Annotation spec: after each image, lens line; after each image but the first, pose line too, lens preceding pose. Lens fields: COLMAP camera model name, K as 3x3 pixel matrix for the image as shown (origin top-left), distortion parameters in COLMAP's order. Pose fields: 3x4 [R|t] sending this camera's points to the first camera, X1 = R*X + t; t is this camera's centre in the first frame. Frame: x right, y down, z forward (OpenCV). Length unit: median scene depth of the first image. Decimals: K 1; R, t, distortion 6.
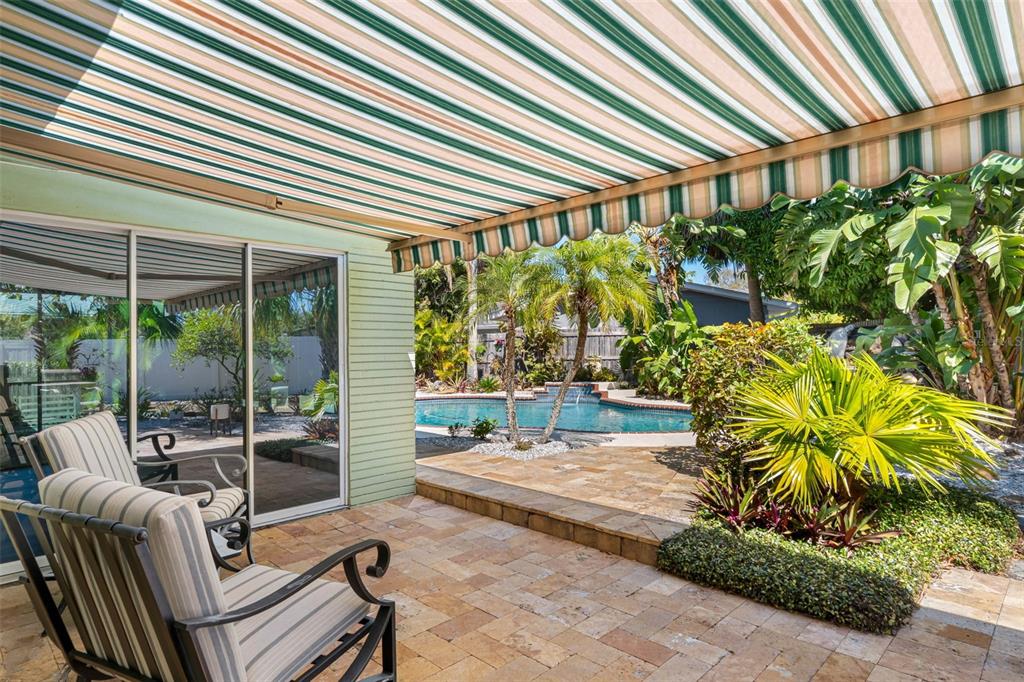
lens RADIAL K [[455.6, 0, 509.4], [0, 455.6, 344.5], [0, 0, 1]] dist [-0.005516, -0.000069]
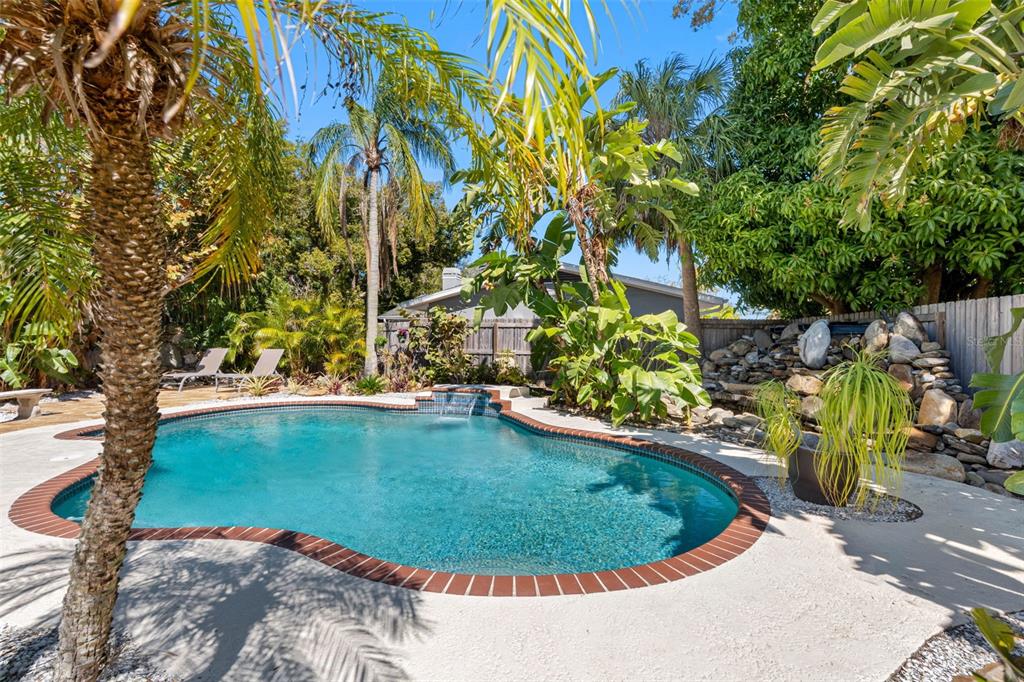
lens RADIAL K [[455.6, 0, 509.4], [0, 455.6, 344.5], [0, 0, 1]] dist [-0.005516, -0.000069]
pose [[0.985485, 0.025057, 0.167902, 0.090814], [-0.027844, 0.999511, 0.014261, 0.001745], [-0.167463, -0.018729, 0.985700, 0.284905]]
